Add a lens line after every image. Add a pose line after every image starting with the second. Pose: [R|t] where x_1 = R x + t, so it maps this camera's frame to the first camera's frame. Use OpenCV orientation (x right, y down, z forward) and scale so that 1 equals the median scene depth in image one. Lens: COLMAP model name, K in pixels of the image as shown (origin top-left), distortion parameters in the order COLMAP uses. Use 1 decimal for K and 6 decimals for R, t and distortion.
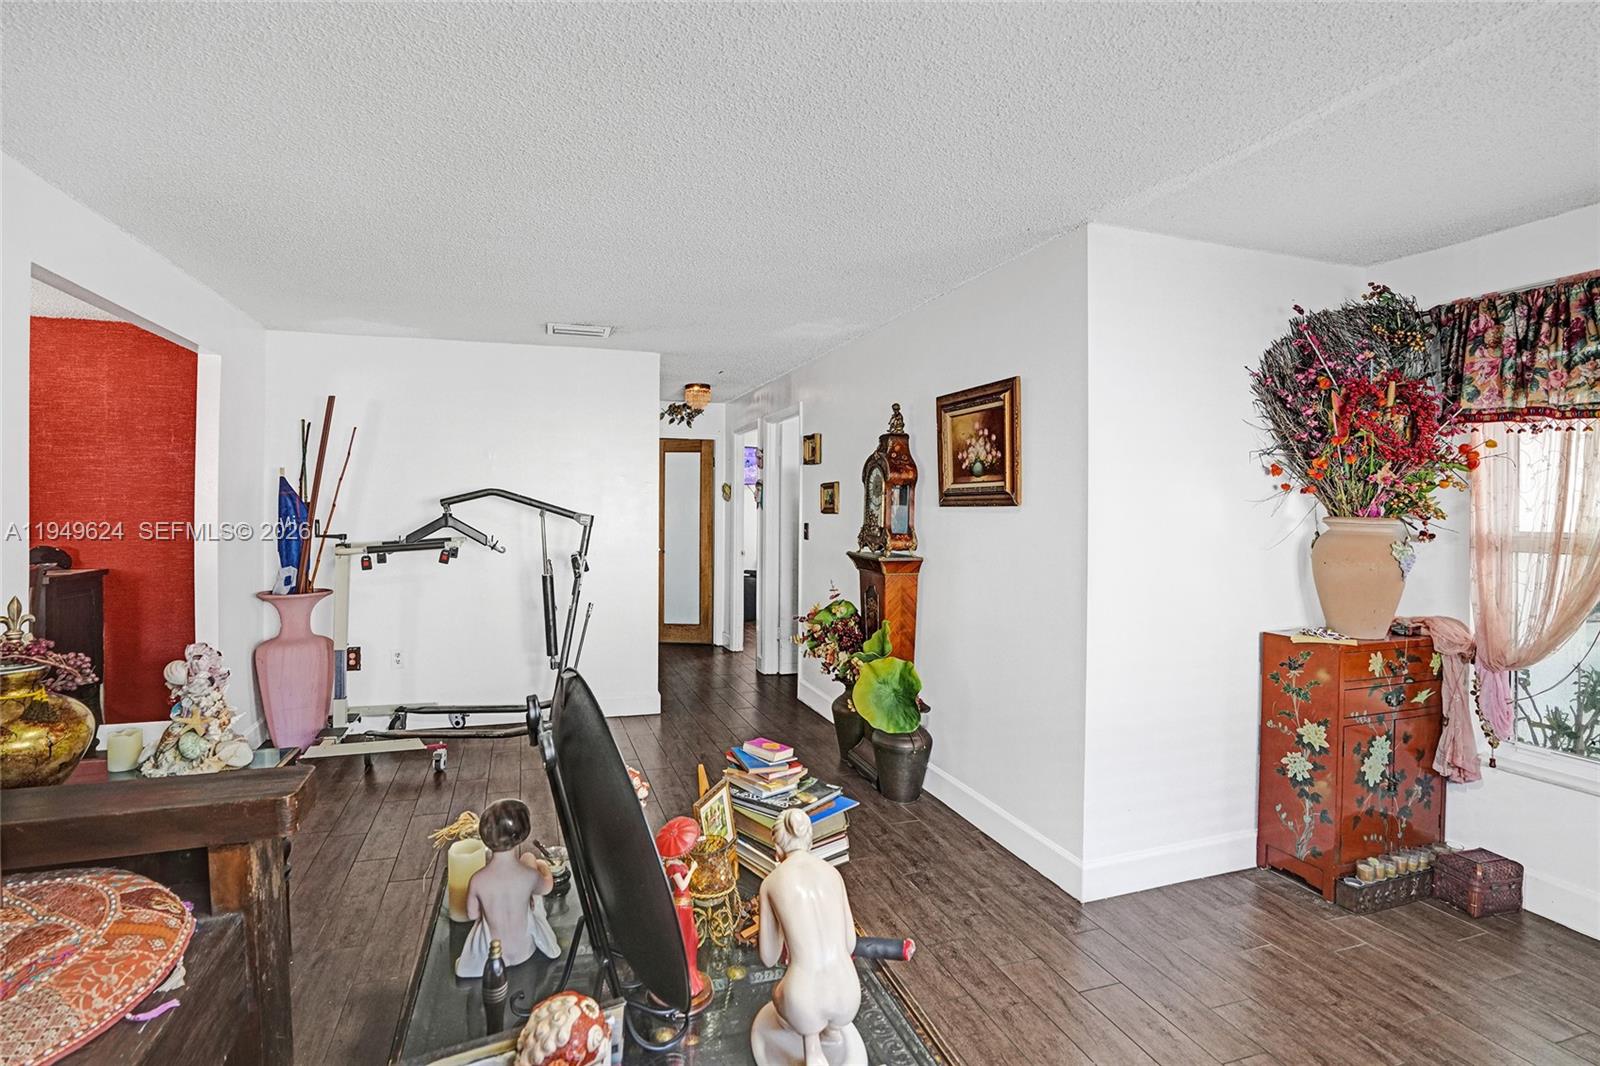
lens RADIAL K [[763.6, 0, 799.0], [0, 763.6, 520.4], [0, 0, 1]] dist [-0.021274, 0.000859]
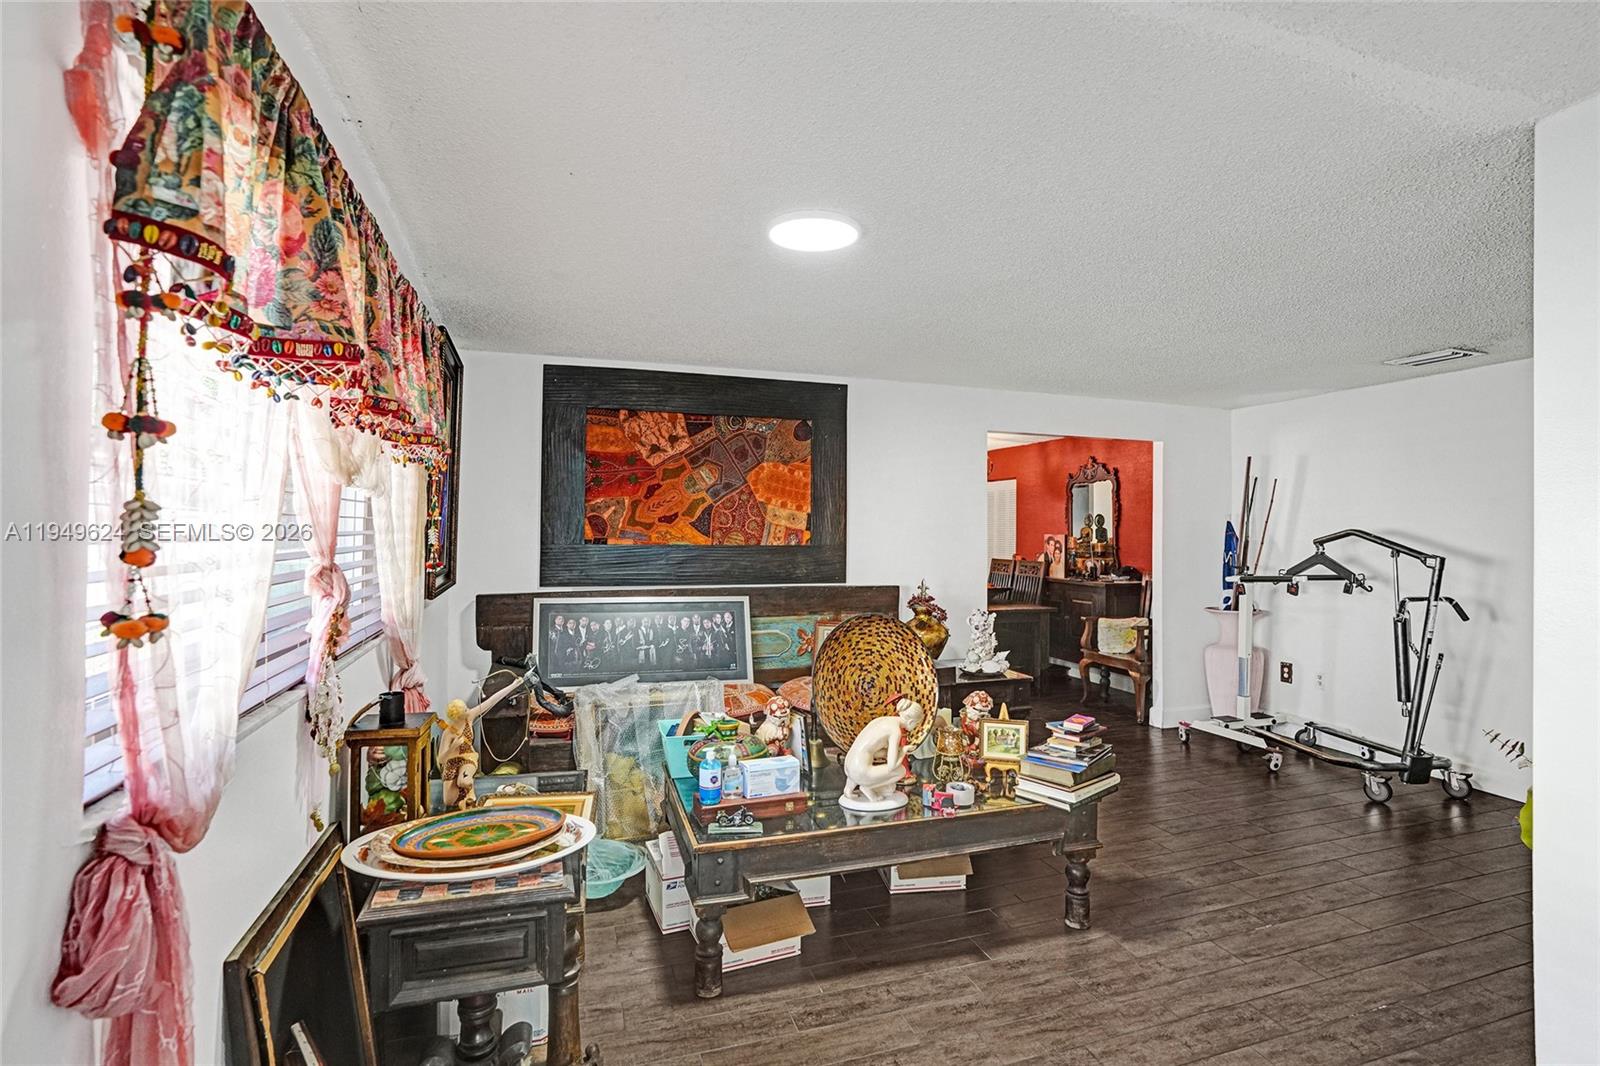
lens RADIAL K [[763.6, 0, 799.0], [0, 763.6, 520.4], [0, 0, 1]] dist [-0.021274, 0.000859]
pose [[0.024991, -0.018286, -0.999520, 0.609600], [-0.026784, 0.999462, -0.018955, -0.013394], [0.999329, 0.027245, 0.024488, 0.209993]]
